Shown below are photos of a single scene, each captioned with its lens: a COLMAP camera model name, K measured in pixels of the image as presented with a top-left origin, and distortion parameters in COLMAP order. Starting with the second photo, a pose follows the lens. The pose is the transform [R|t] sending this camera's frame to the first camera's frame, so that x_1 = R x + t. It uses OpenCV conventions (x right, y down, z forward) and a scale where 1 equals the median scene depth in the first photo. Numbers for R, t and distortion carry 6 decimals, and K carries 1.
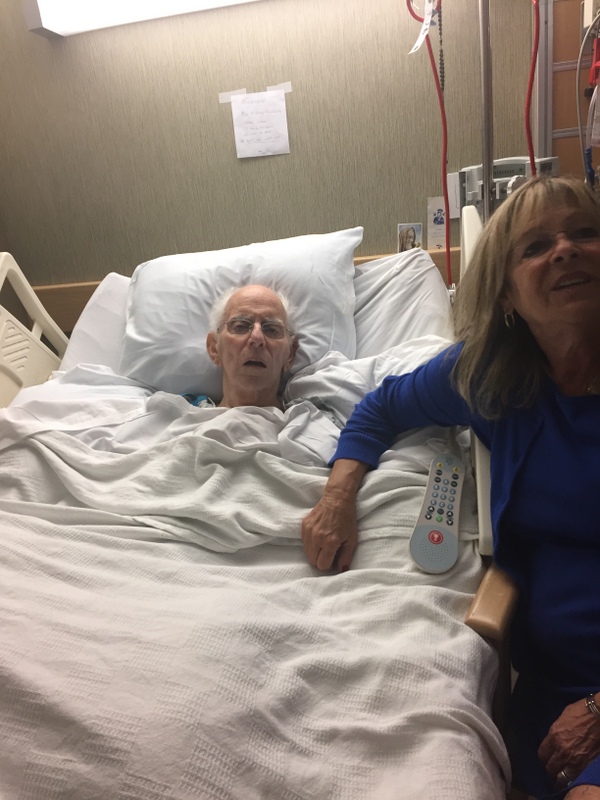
lens RADIAL K [[690.0, 0, 300.0], [0, 690.0, 400.0], [0, 0, 1]] dist [0.096630, -0.152335]
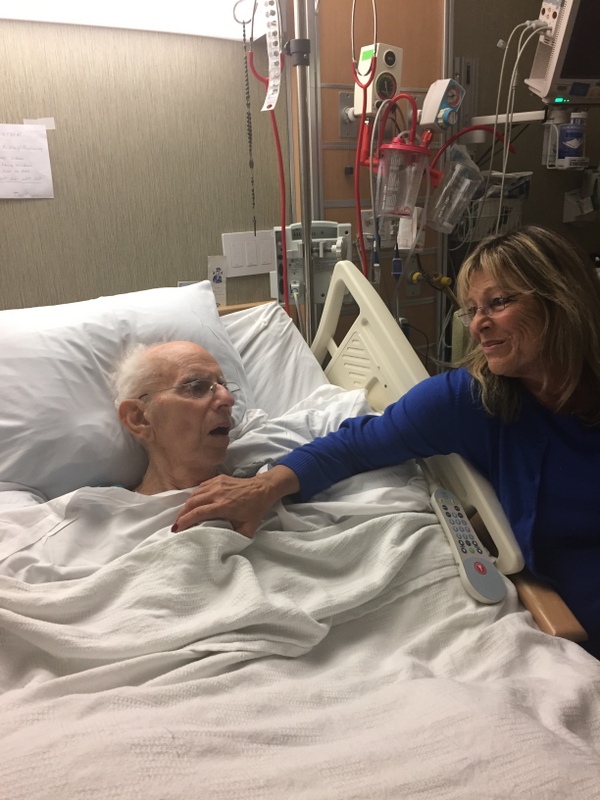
lens RADIAL K [[690.0, 0, 300.0], [0, 690.0, 400.0], [0, 0, 1]] dist [0.096630, -0.152335]
pose [[0.764033, -0.093172, 0.638415, -0.464893], [0.161074, 0.985730, -0.048908, -0.027901], [-0.624747, 0.140199, 0.768137, 0.251455]]
